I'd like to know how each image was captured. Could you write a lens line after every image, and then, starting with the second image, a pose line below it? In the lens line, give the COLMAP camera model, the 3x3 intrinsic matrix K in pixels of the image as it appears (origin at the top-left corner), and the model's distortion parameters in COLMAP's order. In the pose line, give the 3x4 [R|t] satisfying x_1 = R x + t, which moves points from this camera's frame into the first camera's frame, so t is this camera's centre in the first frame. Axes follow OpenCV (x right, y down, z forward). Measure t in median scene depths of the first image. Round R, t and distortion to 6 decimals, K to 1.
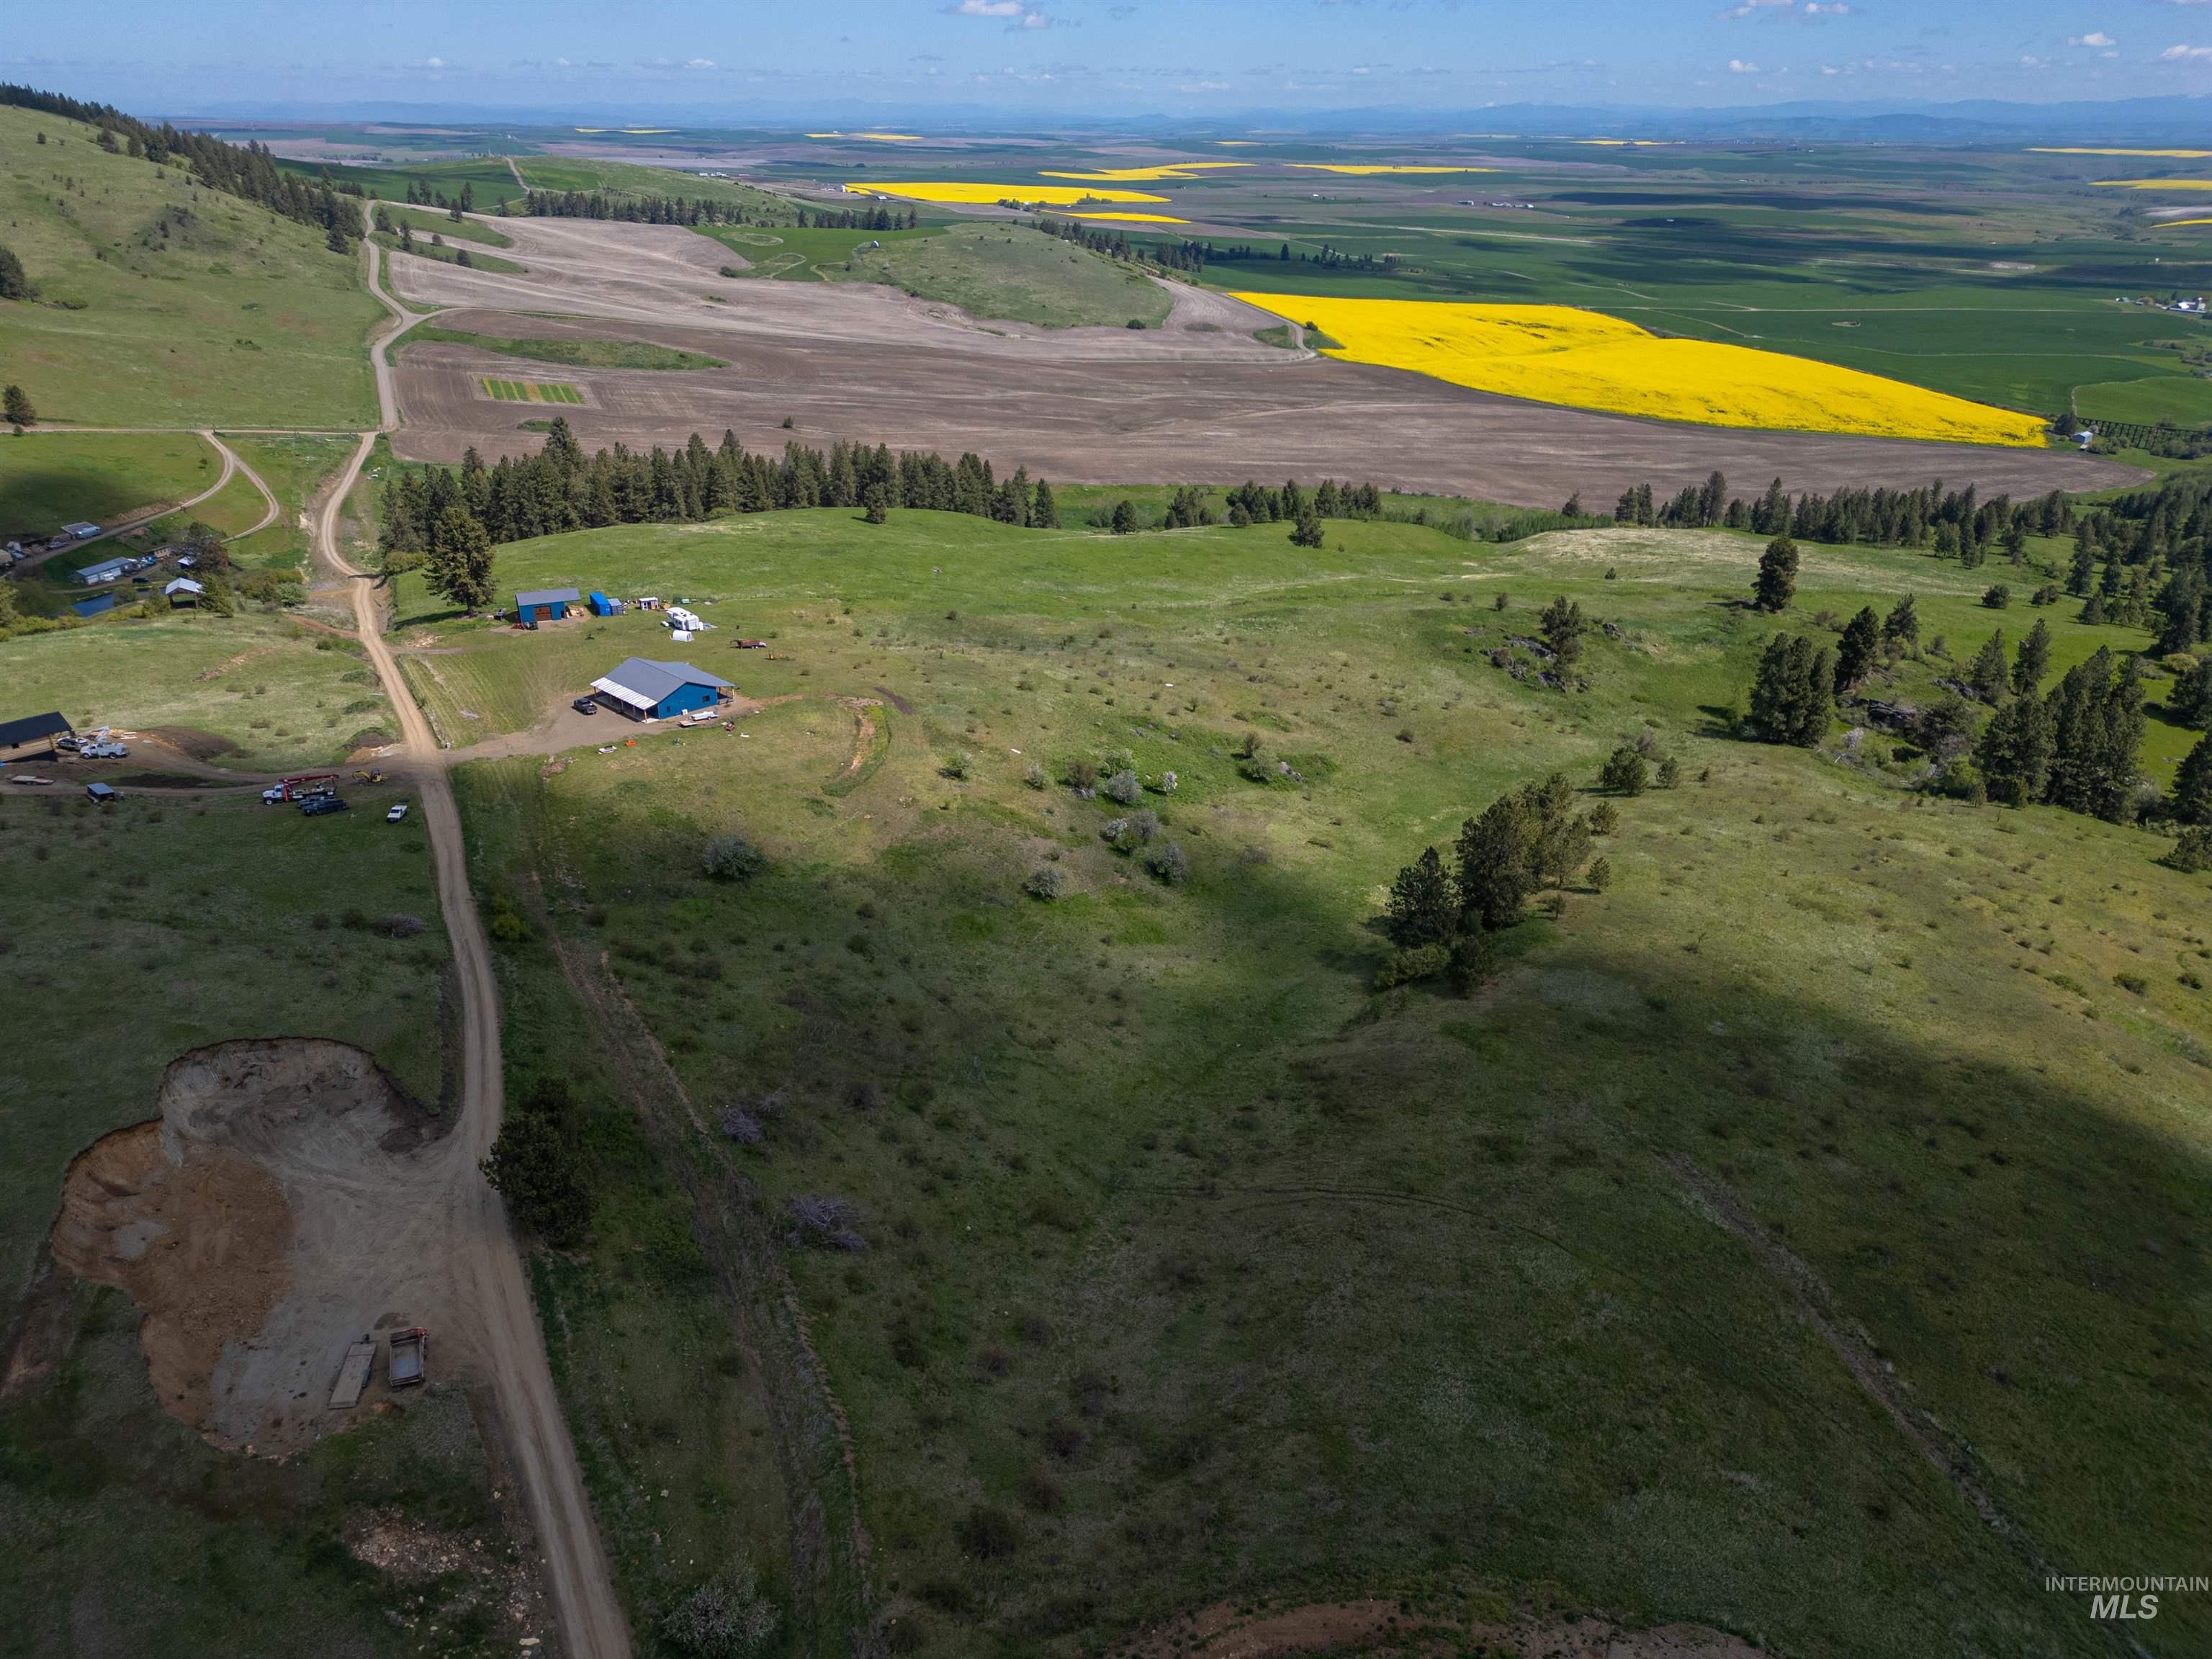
lens RADIAL K [[1556.7, 0, 1115.1], [0, 1556.7, 825.2], [0, 0, 1]] dist [0.079727, -0.063225]
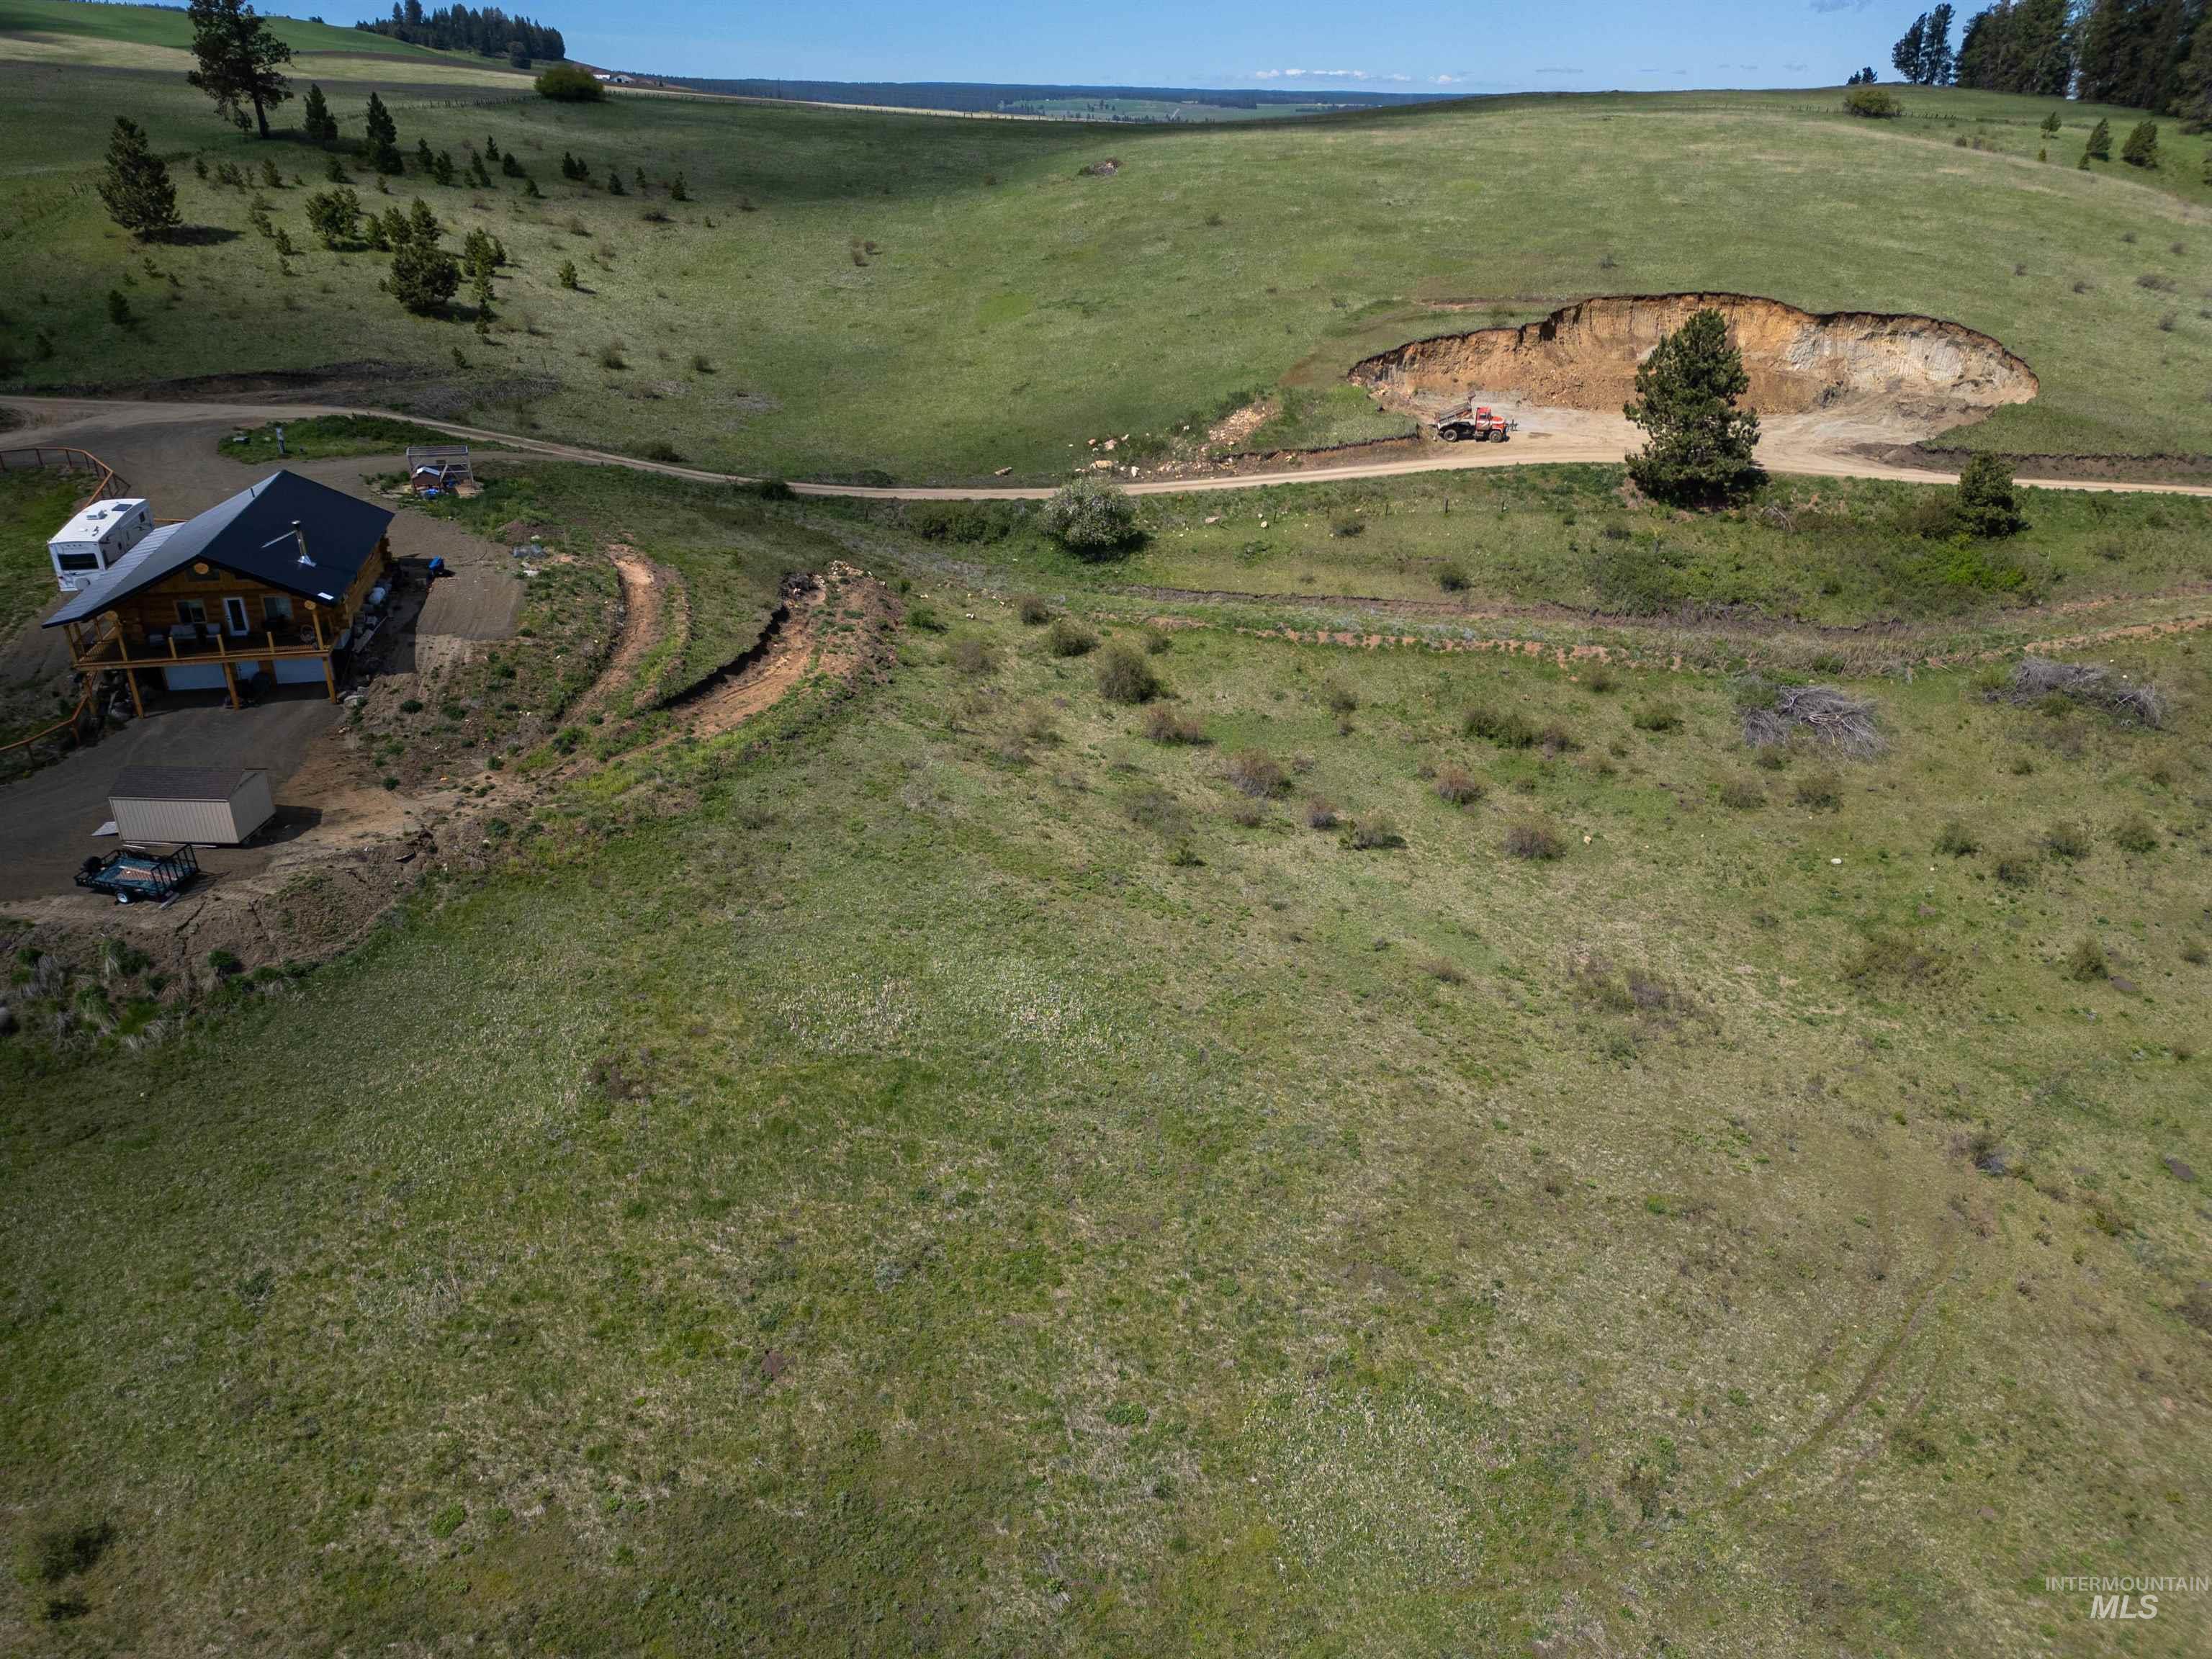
lens RADIAL K [[1556.7, 0, 1106.1], [0, 1556.7, 803.3], [0, 0, 1]] dist [0.079727, -0.063225]
pose [[-0.444400, 0.353287, -0.823223, 0.624118], [-0.395455, 0.747201, 0.534140, 0.064112], [0.803818, 0.562920, -0.192348, 1.184452]]
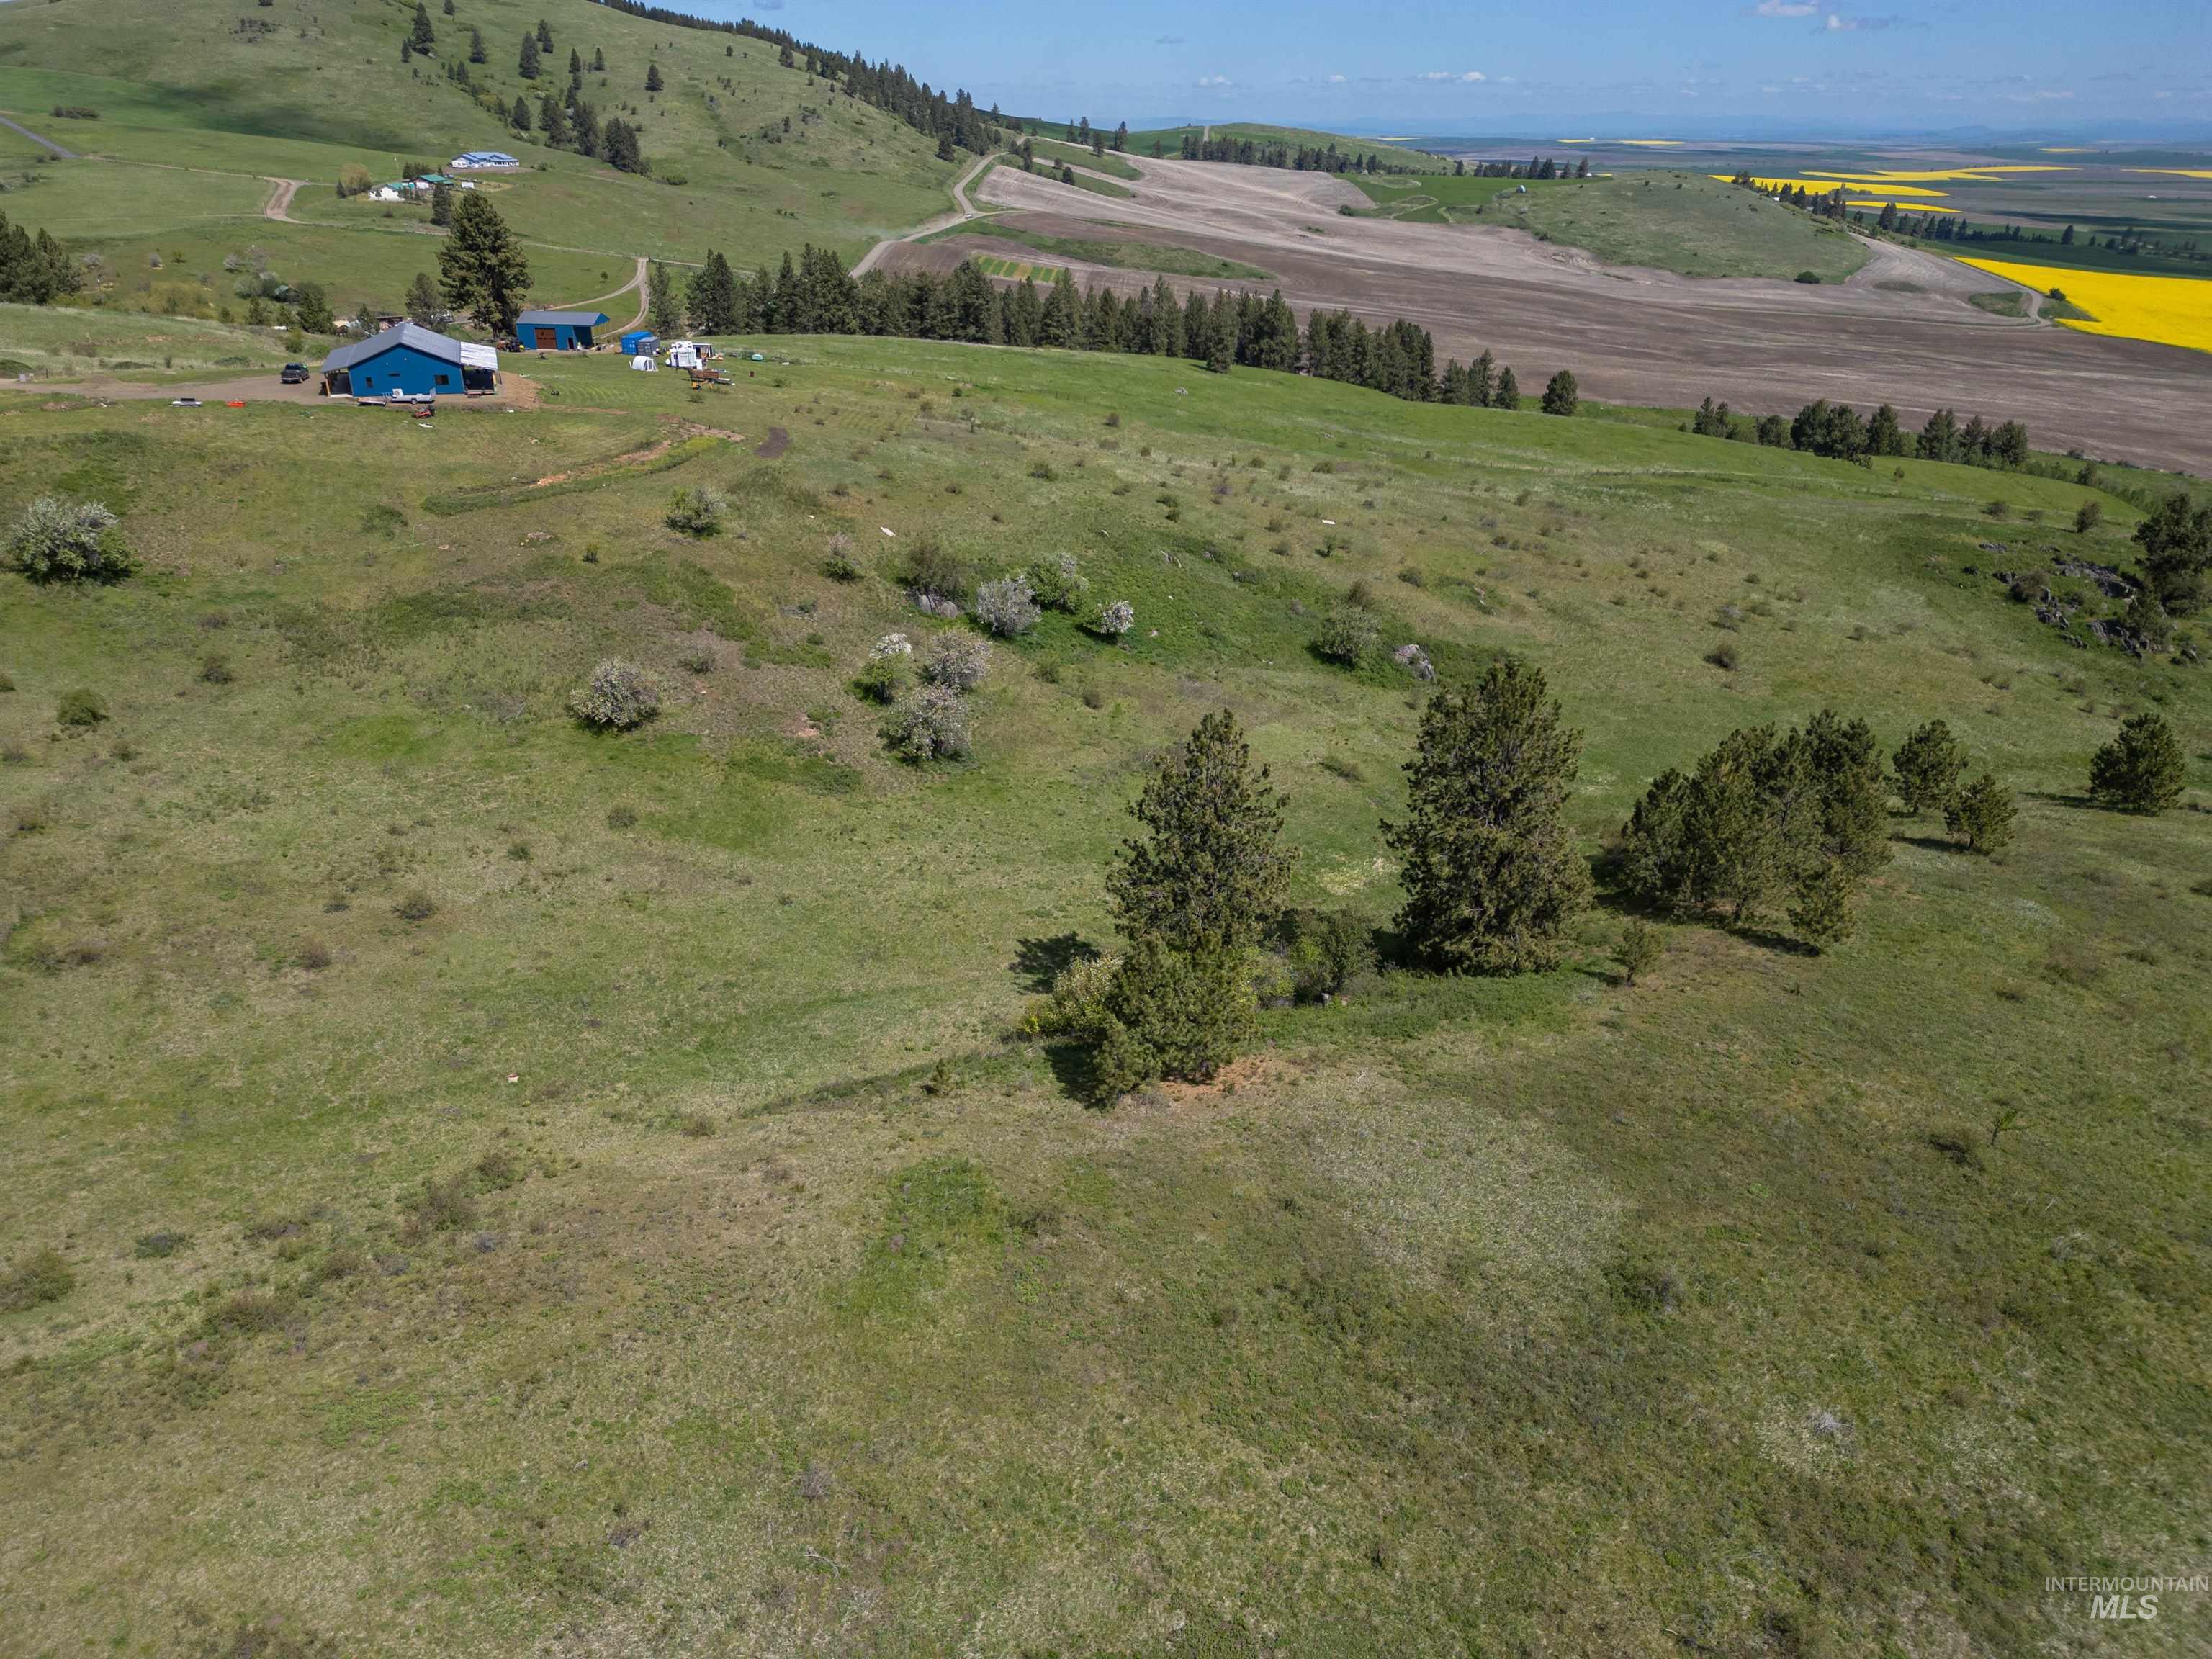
lens RADIAL K [[1556.7, 0, 1105.3], [0, 1556.7, 825.9], [0, 0, 1]] dist [0.079727, -0.063225]
pose [[0.905579, 0.179192, -0.384469, 0.184009], [-0.181270, 0.982940, 0.031163, 0.019849], [0.383494, 0.041473, 0.922612, 0.356009]]
